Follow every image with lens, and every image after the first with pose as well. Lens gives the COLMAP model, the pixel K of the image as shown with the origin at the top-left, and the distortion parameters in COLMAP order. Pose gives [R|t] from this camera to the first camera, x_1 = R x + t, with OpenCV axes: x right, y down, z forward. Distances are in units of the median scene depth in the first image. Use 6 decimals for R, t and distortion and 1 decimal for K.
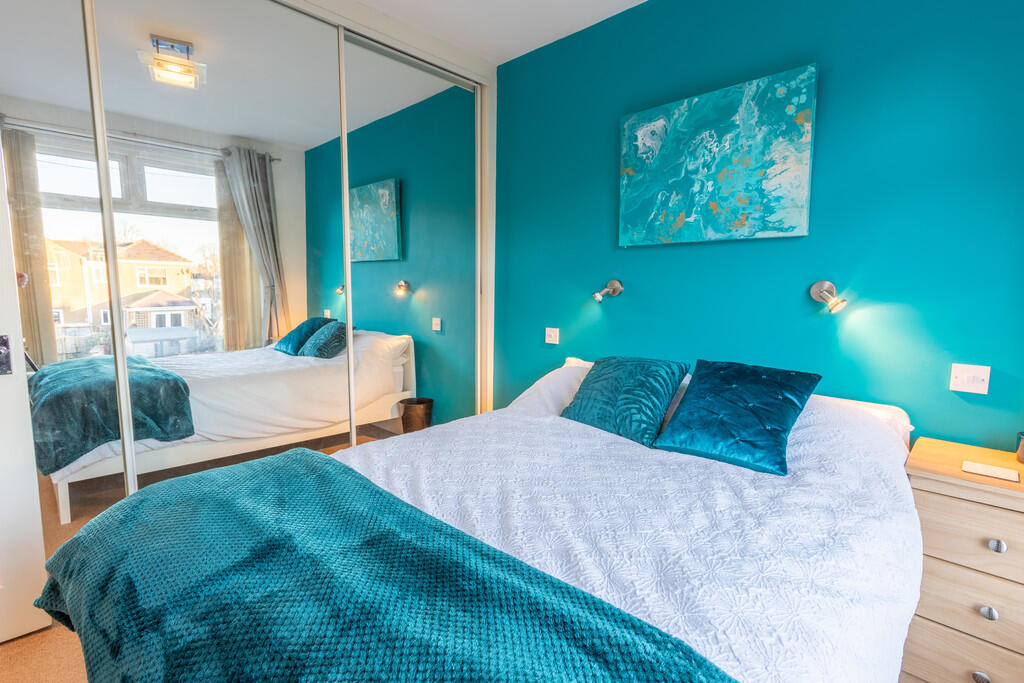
lens RADIAL K [[492.2, 0, 514.8], [0, 492.2, 346.2], [0, 0, 1]] dist [-0.002015, 0.001132]
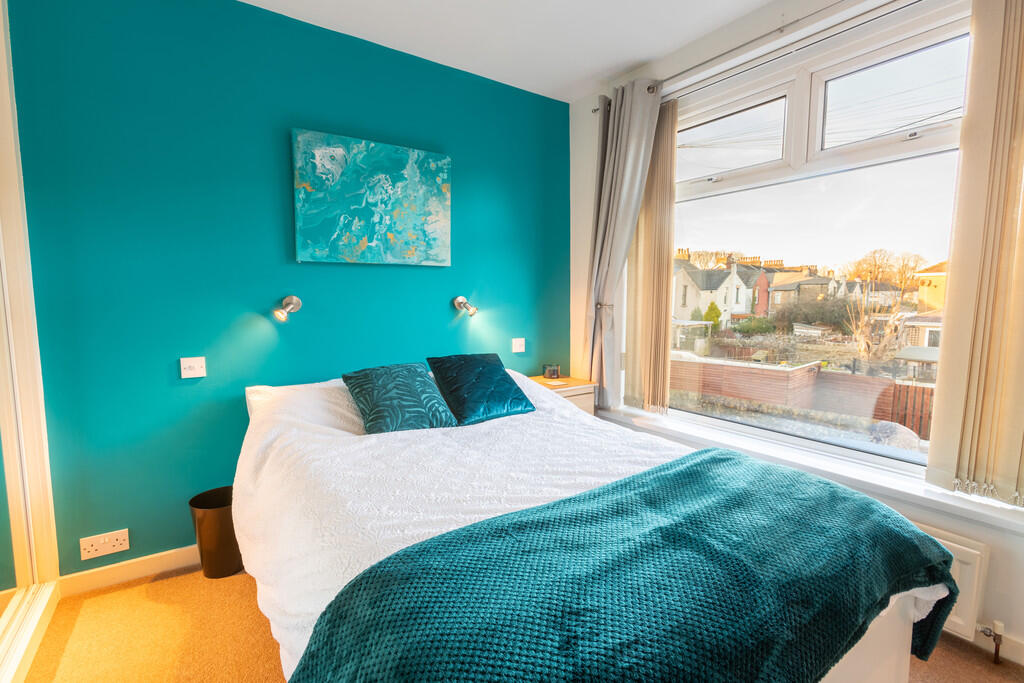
lens RADIAL K [[471.3, 0, 511.0], [0, 471.3, 342.2], [0, 0, 1]] dist [-0.012752, 0.011505]
pose [[0.187439, -0.107813, 0.976342, -0.731875], [0.118289, 0.989202, 0.086523, -0.088826], [-0.975128, 0.099273, 0.198168, 0.499968]]
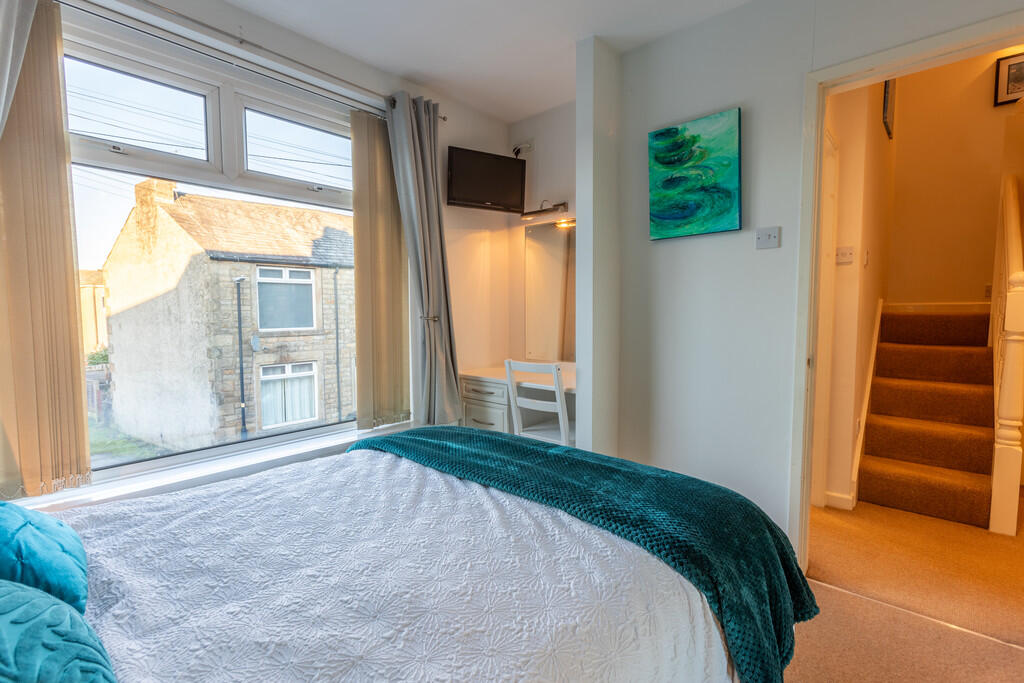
lens RADIAL K [[471.3, 0, 513.1], [0, 471.3, 342.0], [0, 0, 1]] dist [-0.012752, 0.011505]
pose [[-0.998190, -0.008626, -0.059525, -0.104727], [-0.019347, 0.983116, 0.181960, -0.151572], [0.056951, 0.182782, -0.981503, 1.212636]]
